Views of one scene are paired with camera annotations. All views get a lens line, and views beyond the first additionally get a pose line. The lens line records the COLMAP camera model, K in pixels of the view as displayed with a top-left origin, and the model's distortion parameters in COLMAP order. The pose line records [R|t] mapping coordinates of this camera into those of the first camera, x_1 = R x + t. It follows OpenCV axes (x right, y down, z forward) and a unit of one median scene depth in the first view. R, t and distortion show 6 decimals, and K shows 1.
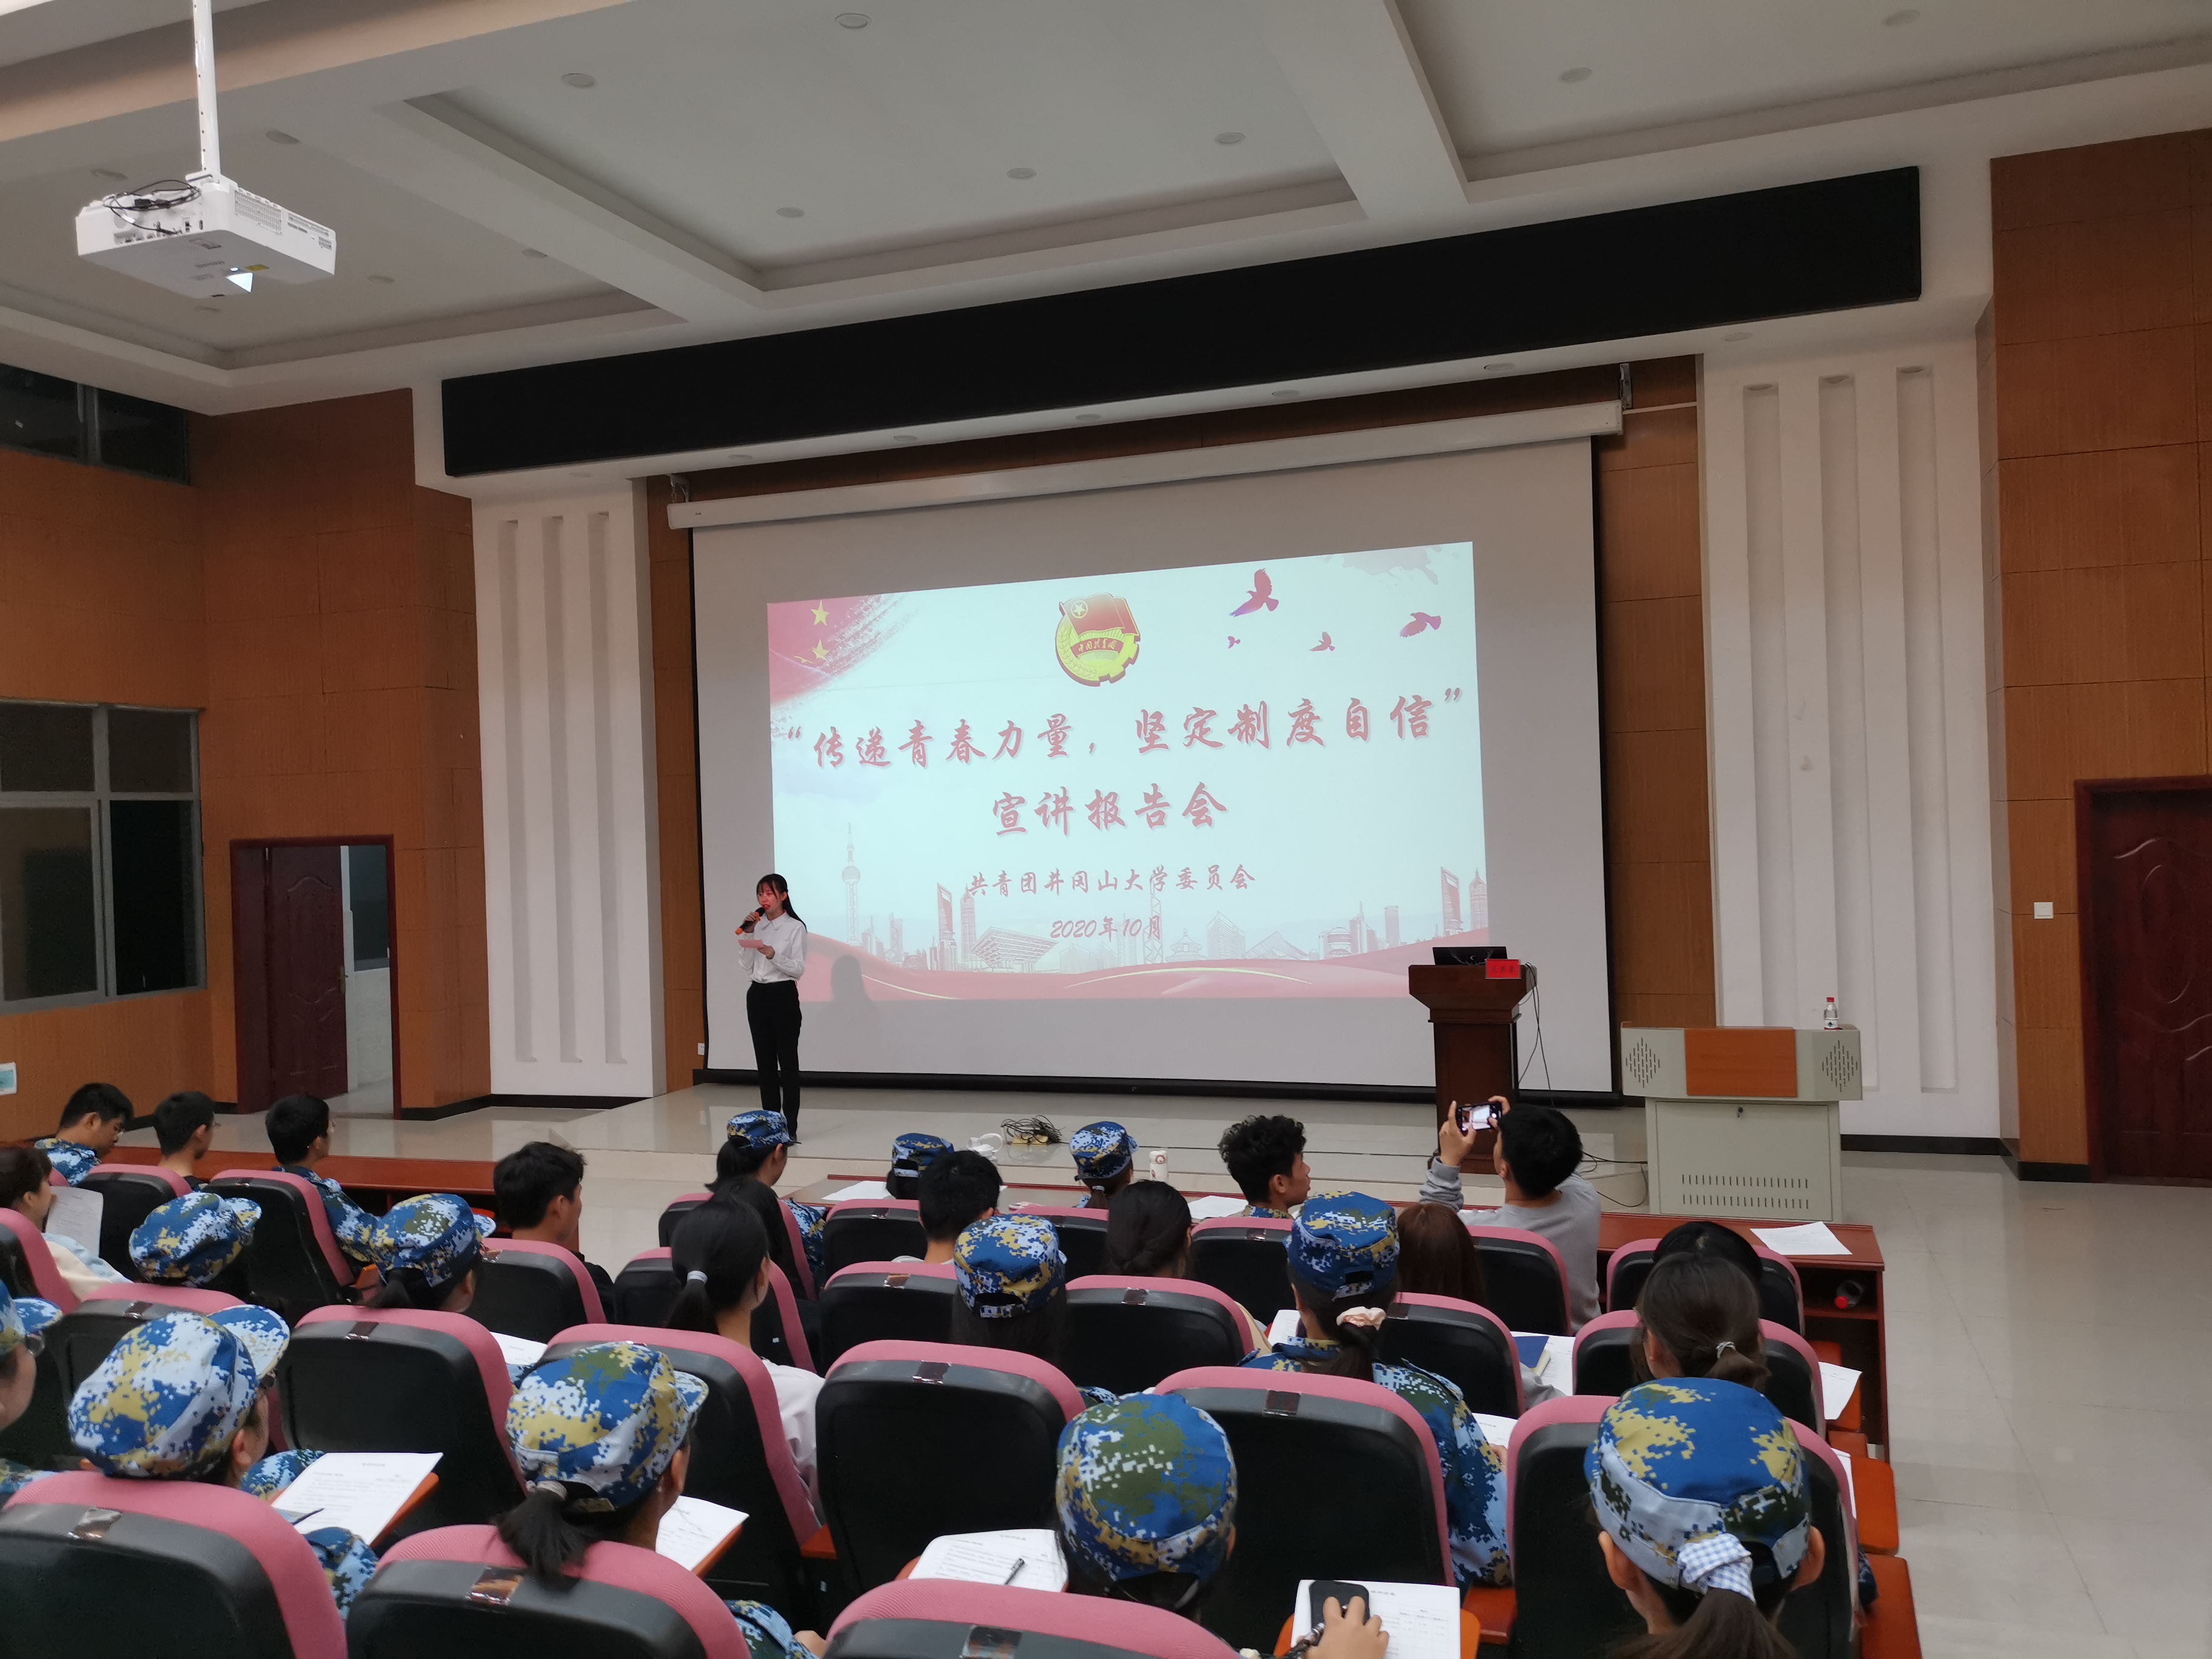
lens RADIAL K [[1704.7, 0, 1106.0], [0, 1704.7, 829.5], [0, 0, 1]] dist [0.062062, -0.000867]
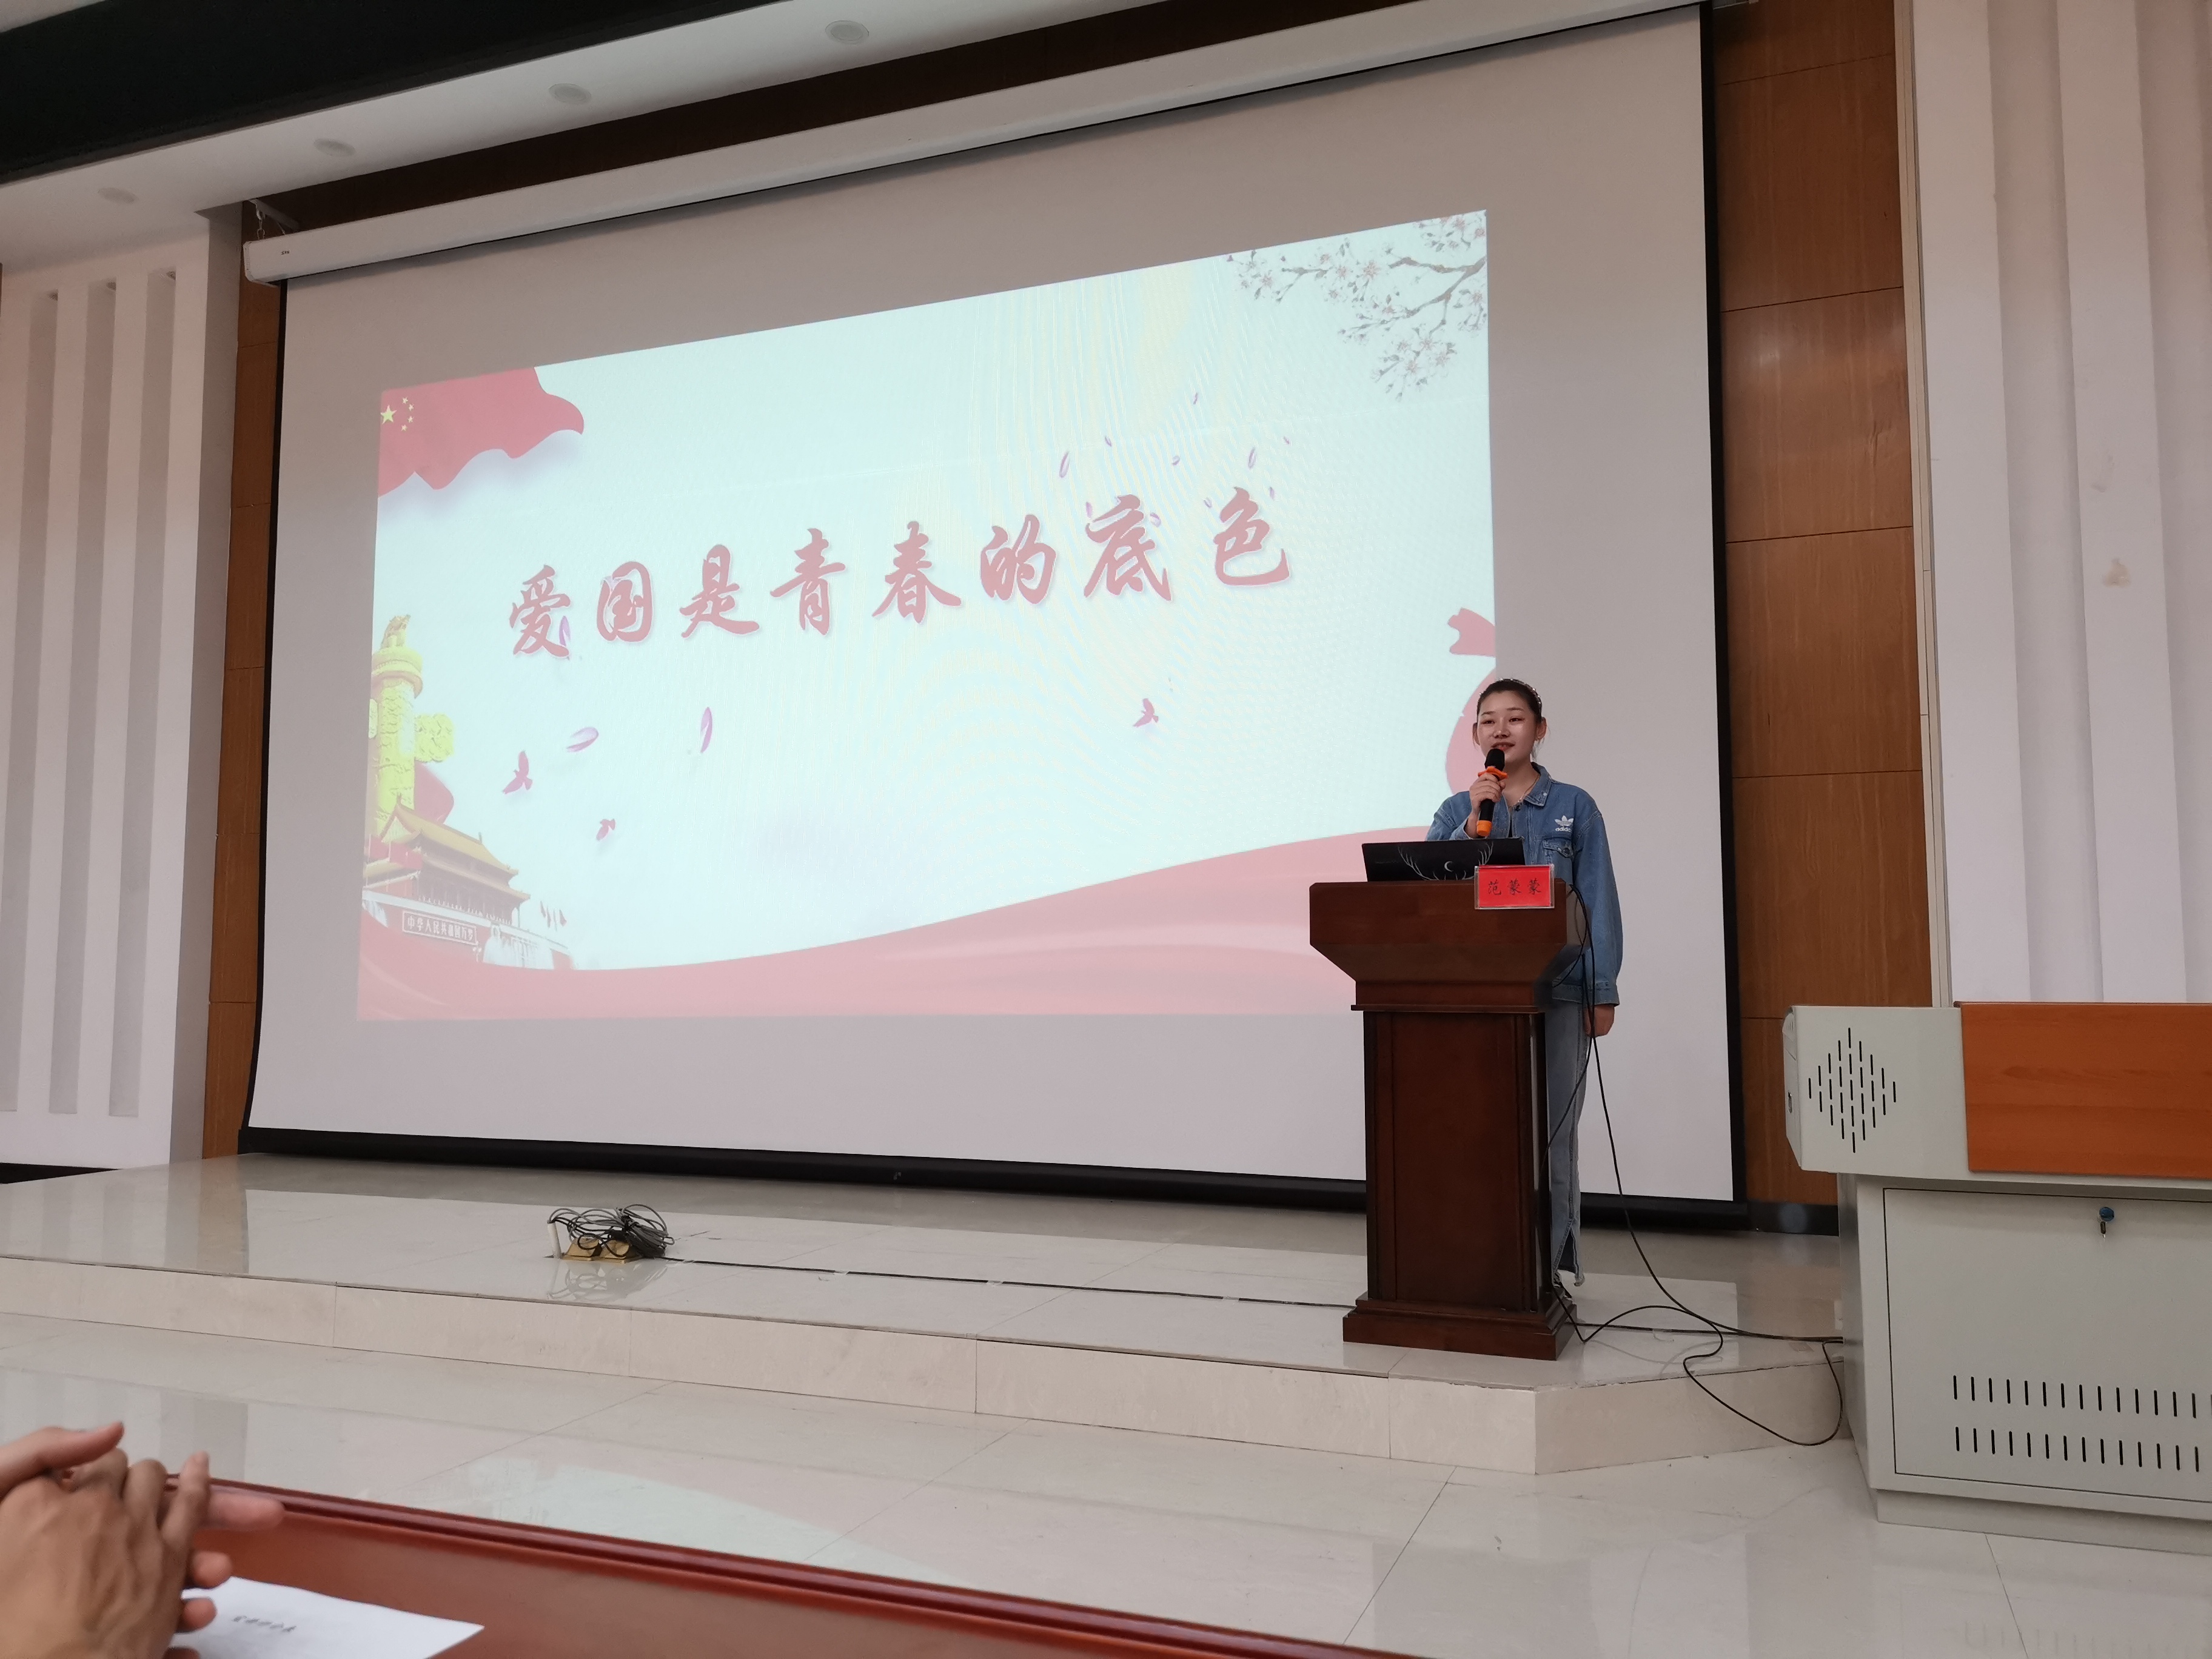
lens RADIAL K [[1703.4, 0, 1106.0], [0, 1703.4, 829.5], [0, 0, 1]] dist [0.053590, -0.046891]
pose [[0.998937, 0.030305, -0.034732, 0.122232], [-0.033158, 0.995849, -0.084771, 0.094239], [0.032019, 0.085832, 0.995795, 0.479317]]
